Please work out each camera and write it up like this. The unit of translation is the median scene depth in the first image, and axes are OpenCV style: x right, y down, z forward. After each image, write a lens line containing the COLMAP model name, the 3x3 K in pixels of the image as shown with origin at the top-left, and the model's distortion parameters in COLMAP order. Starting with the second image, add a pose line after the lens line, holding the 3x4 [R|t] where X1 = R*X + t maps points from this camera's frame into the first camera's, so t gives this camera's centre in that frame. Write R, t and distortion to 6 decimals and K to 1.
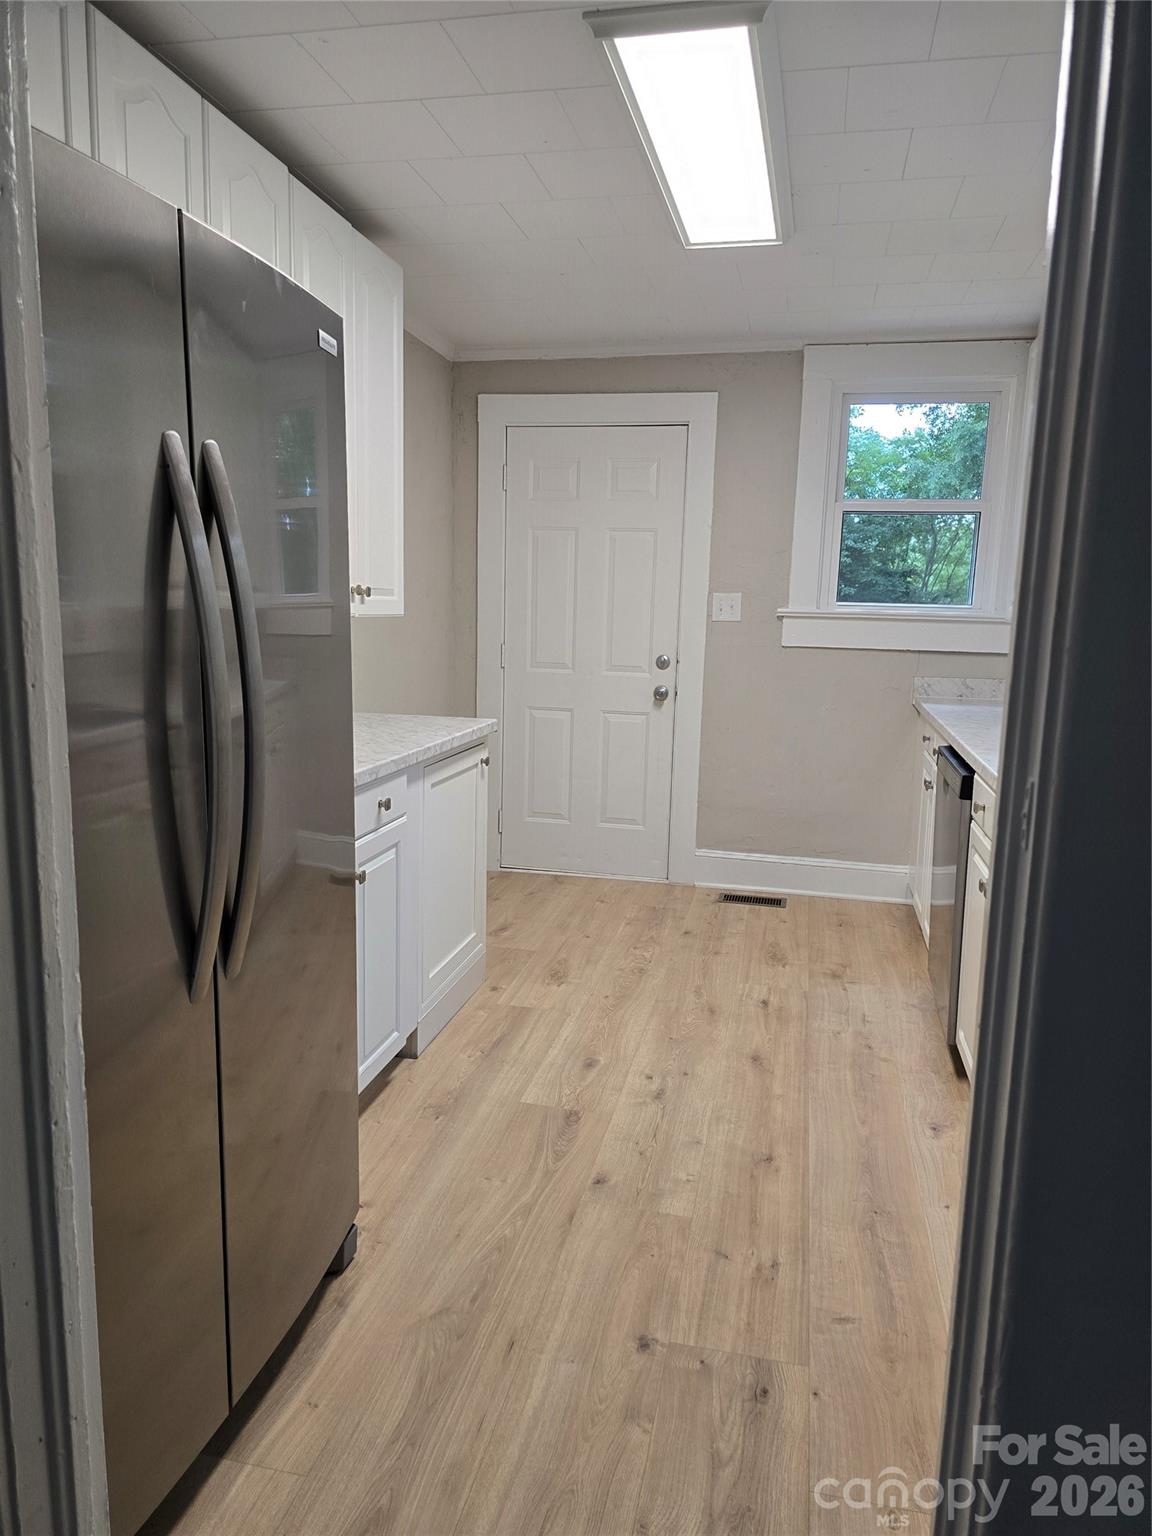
lens RADIAL K [[1039.5, 0, 568.3], [0, 1039.5, 769.6], [0, 0, 1]] dist [0.075786, -0.076648]
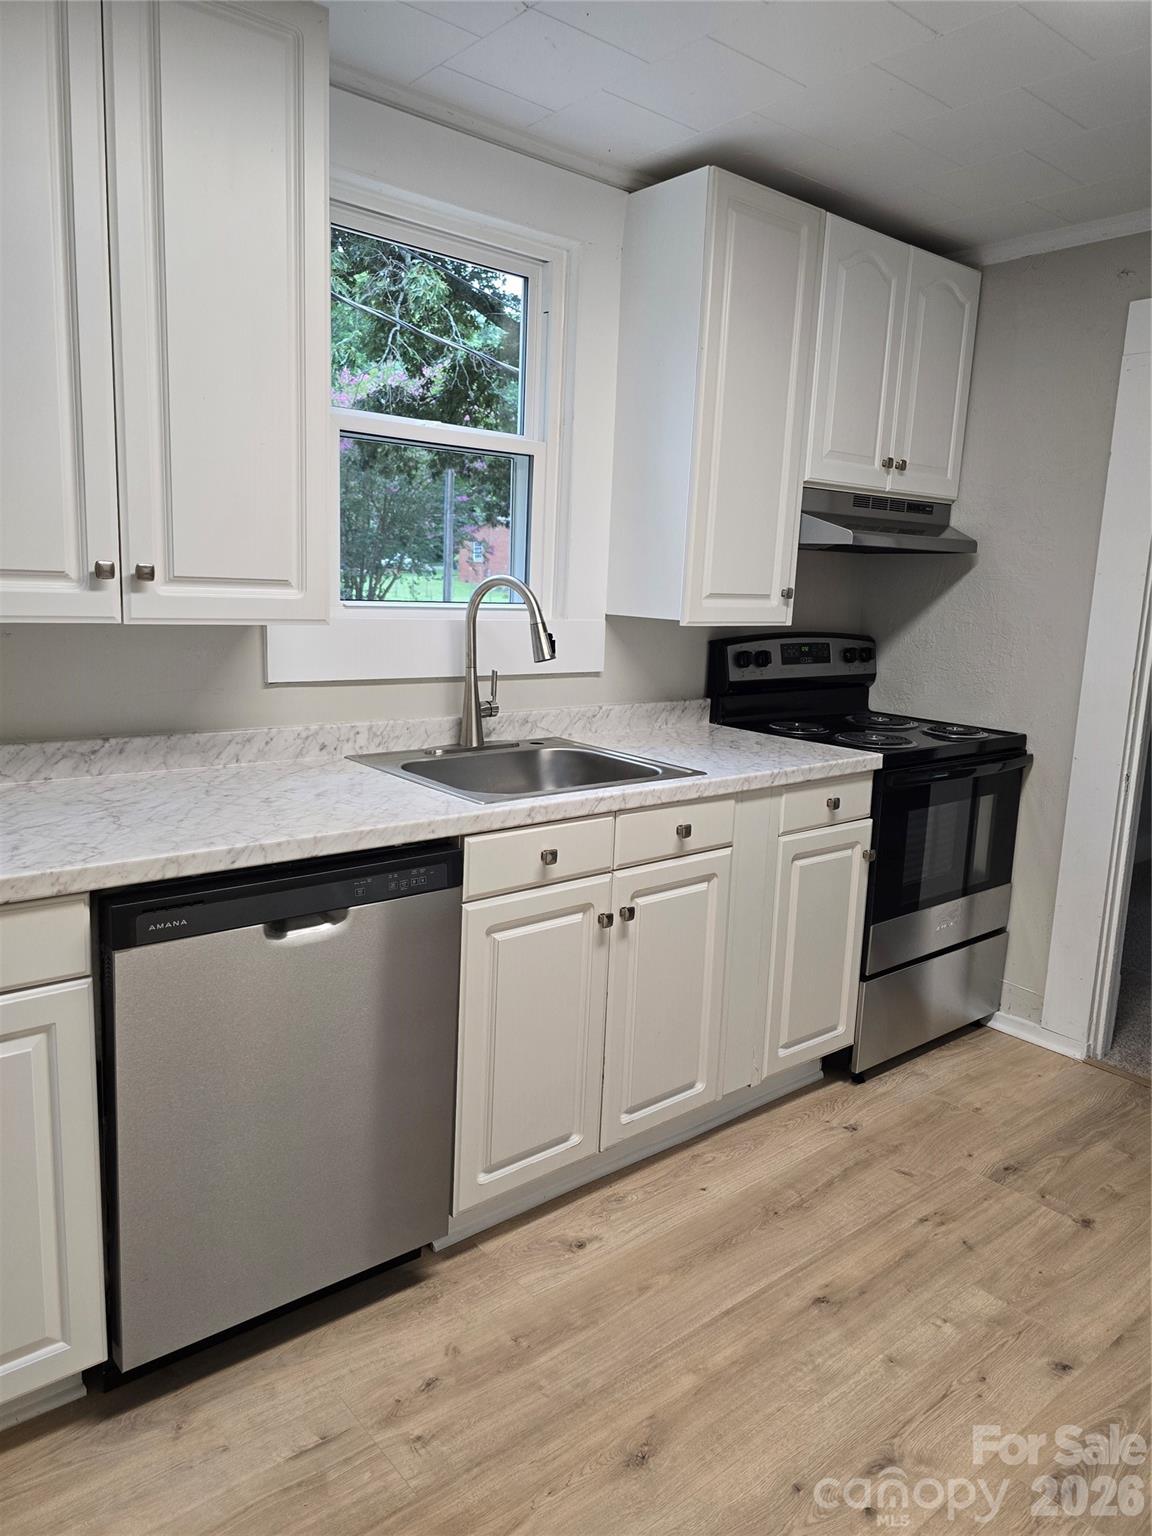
lens RADIAL K [[1039.5, 0, 568.3], [0, 1039.5, 769.6], [0, 0, 1]] dist [0.075786, -0.076648]
pose [[-0.795127, -0.161414, 0.584567, -0.064400], [0.042217, 0.946856, 0.318875, -0.286922], [-0.604972, 0.278225, -0.746057, 1.635935]]
